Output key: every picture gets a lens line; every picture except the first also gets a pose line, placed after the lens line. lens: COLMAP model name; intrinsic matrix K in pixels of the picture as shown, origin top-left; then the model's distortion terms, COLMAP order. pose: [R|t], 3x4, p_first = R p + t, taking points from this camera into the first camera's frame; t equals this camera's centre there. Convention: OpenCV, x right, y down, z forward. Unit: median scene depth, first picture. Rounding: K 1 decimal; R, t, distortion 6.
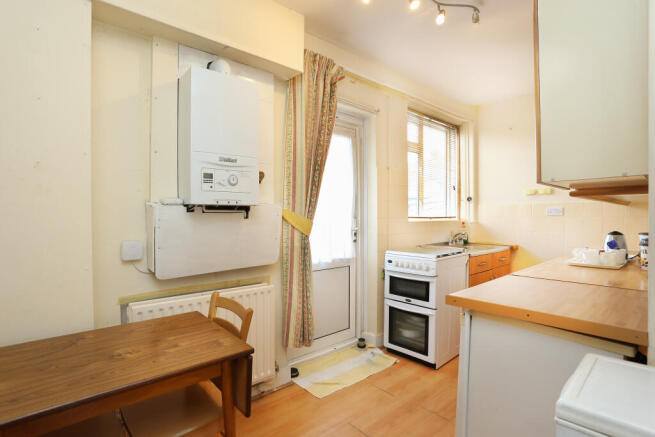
lens RADIAL K [[322.0, 0, 323.5], [0, 322.0, 218.6], [0, 0, 1]] dist [-0.040770, 0.004969]
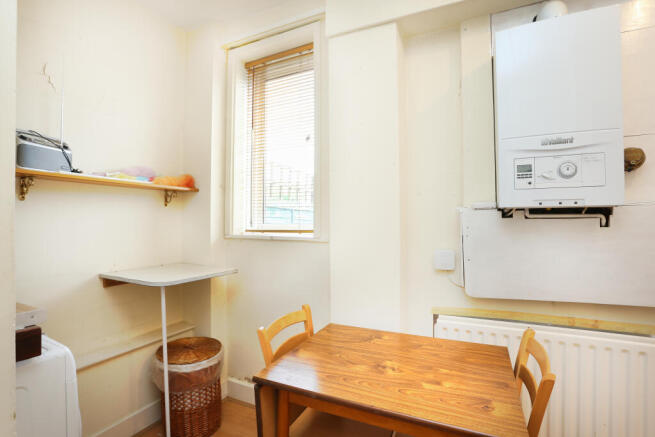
lens RADIAL K [[322.0, 0, 326.3], [0, 322.0, 217.7], [0, 0, 1]] dist [-0.040770, 0.004969]
pose [[0.402762, -0.010438, -0.915245, 0.124540], [-0.006882, 0.999872, -0.014432, -0.007025], [0.915279, 0.012111, 0.402639, 0.298621]]
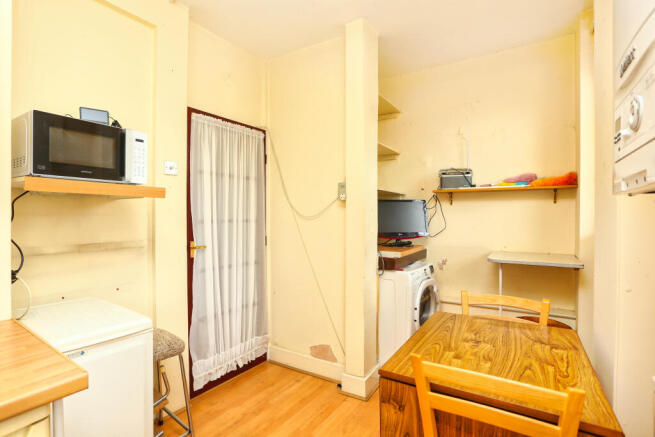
lens RADIAL K [[322.0, 0, 328.4], [0, 322.0, 217.5], [0, 0, 1]] dist [-0.040770, 0.004969]
pose [[-0.955688, 0.006548, -0.294310, 0.131197], [0.001396, 0.999842, 0.017710, -0.025410], [0.294379, 0.016514, -0.955546, 1.315178]]
